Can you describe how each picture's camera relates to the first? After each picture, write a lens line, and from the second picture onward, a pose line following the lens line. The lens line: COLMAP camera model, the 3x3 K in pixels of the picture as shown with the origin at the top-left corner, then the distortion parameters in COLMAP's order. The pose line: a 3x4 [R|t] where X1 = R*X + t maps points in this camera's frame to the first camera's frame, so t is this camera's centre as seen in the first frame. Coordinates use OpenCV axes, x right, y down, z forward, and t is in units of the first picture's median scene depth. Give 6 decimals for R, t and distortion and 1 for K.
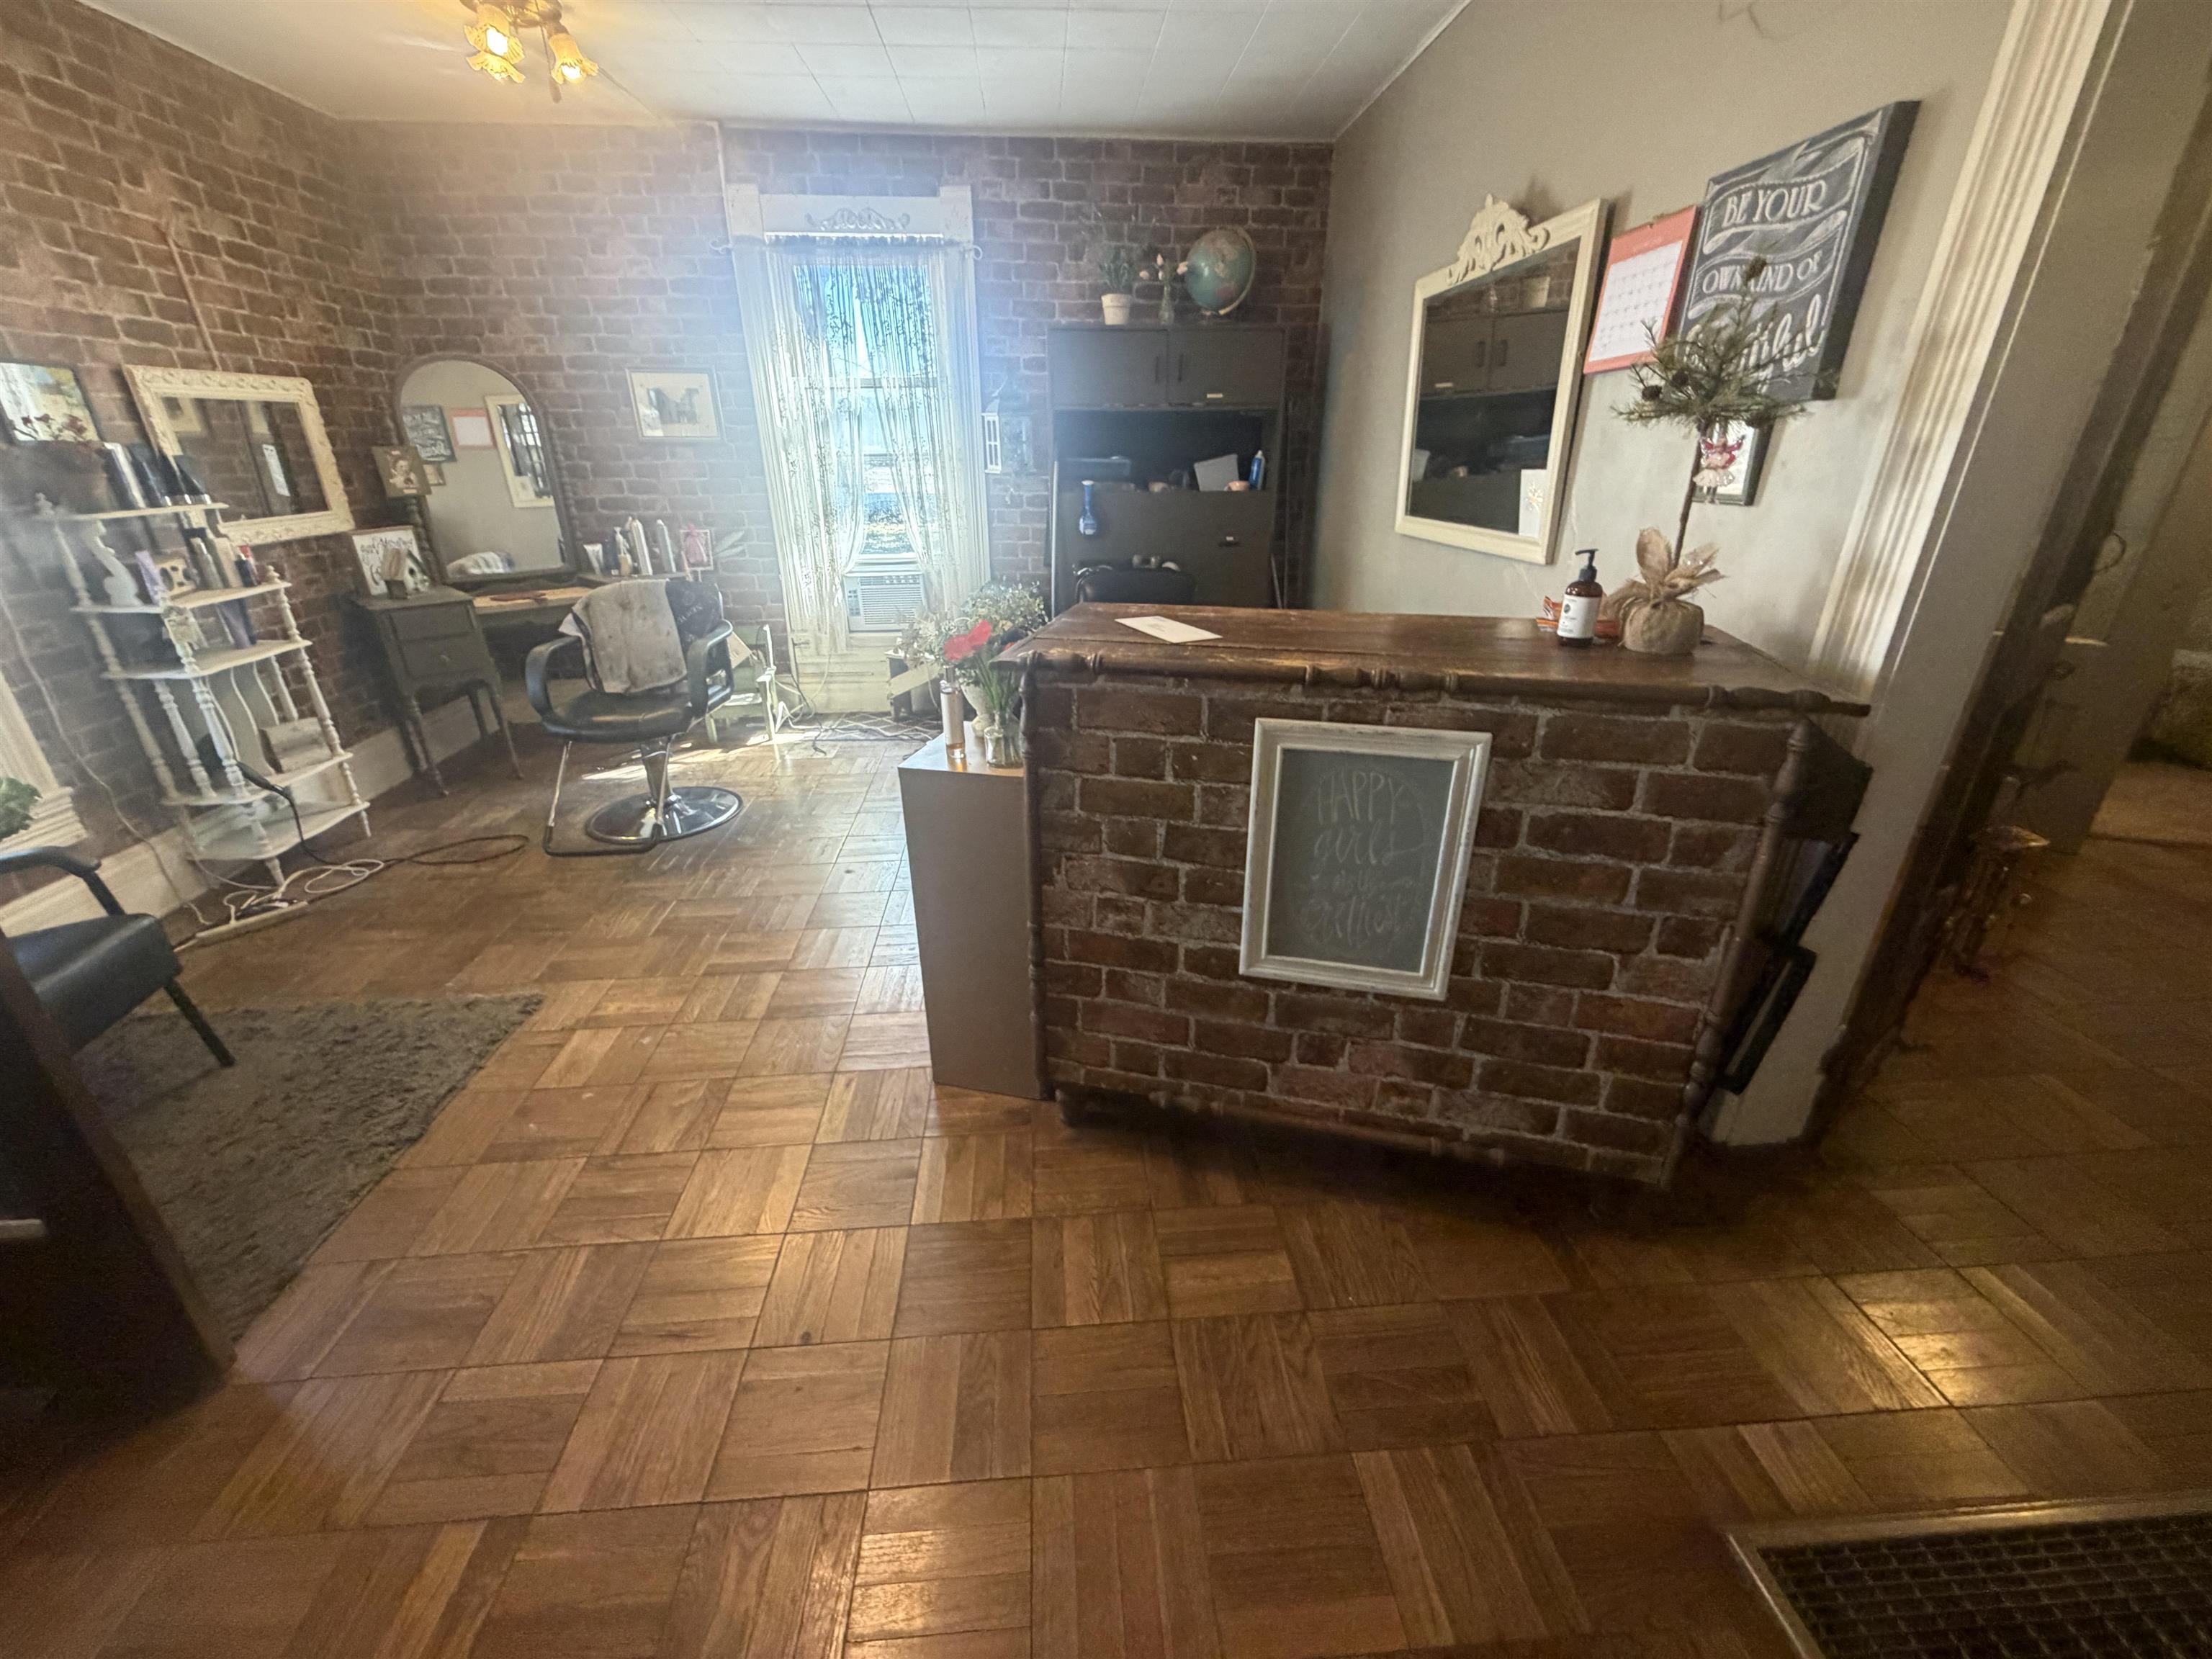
lens RADIAL K [[886.1, 0, 1100.4], [0, 886.1, 823.9], [0, 0, 1]] dist [0.000503, 0.000008]
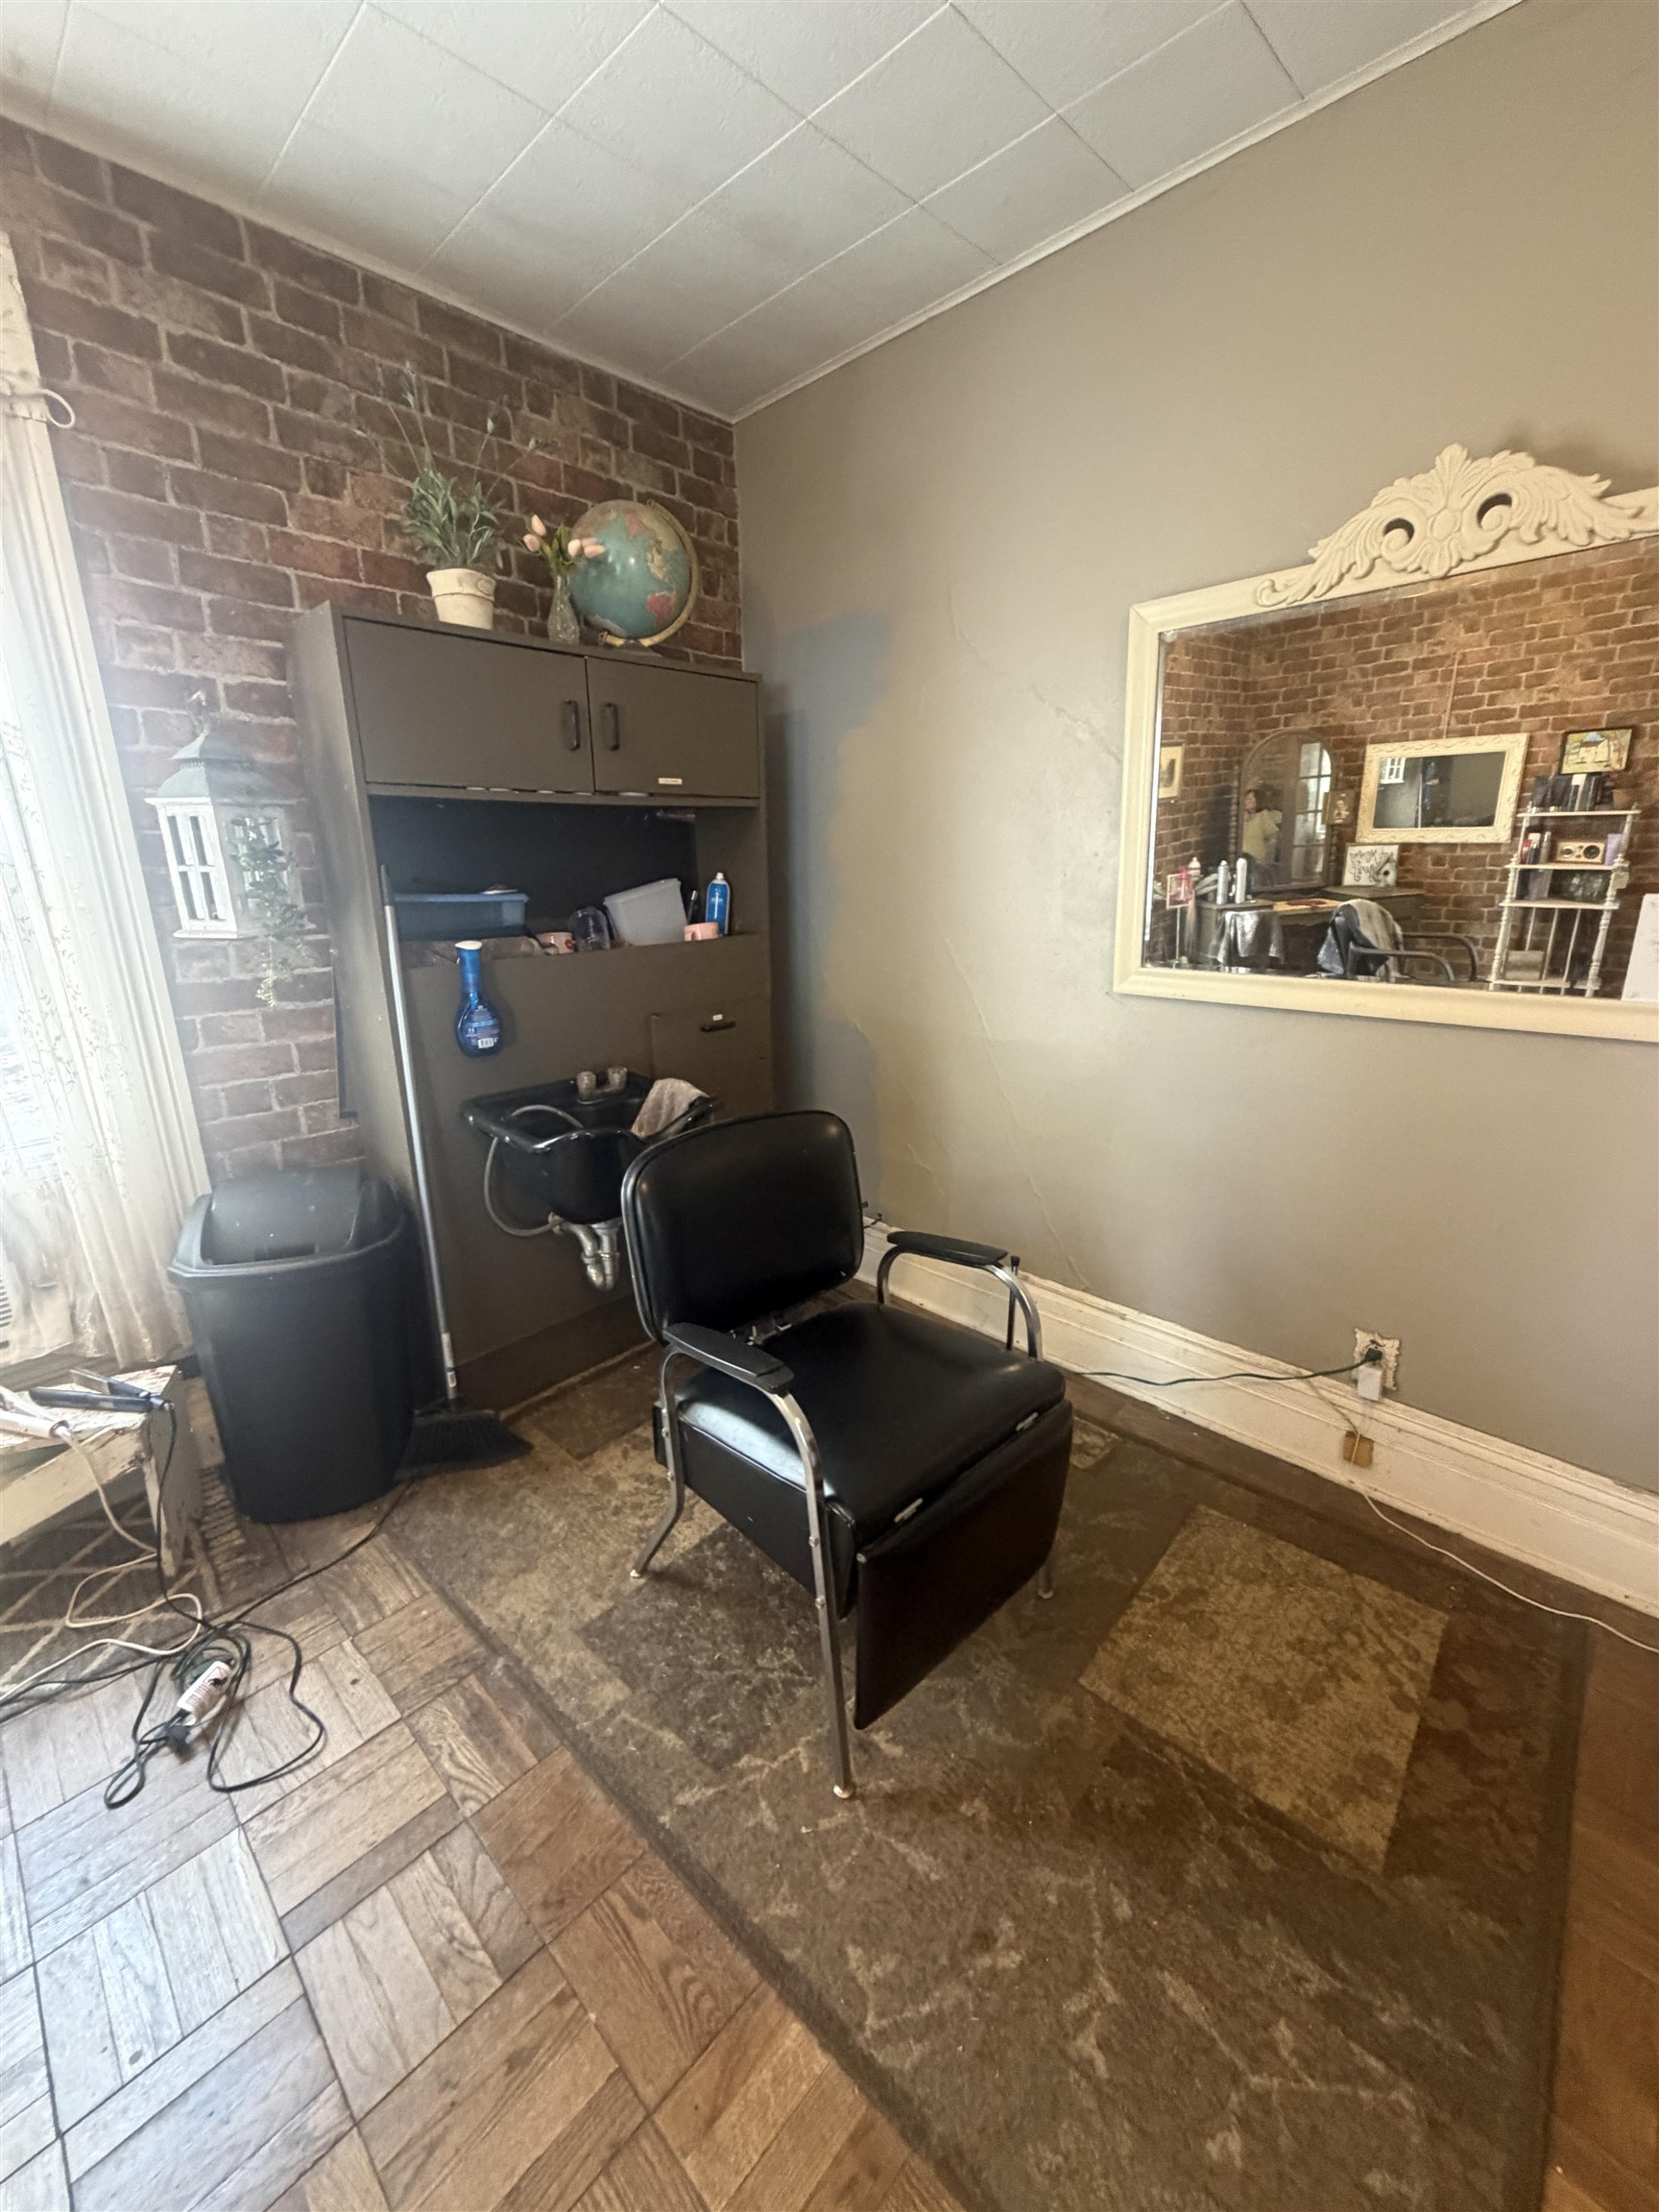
lens RADIAL K [[883.7, 0, 821.6], [0, 883.7, 1099.3], [0, 0, 1]] dist [0.000273, 0.000057]
pose [[0.745096, -0.183875, 0.641109, -0.194887], [0.277495, 0.959562, -0.047294, -0.239038], [-0.606488, 0.213143, 0.765991, 0.561916]]
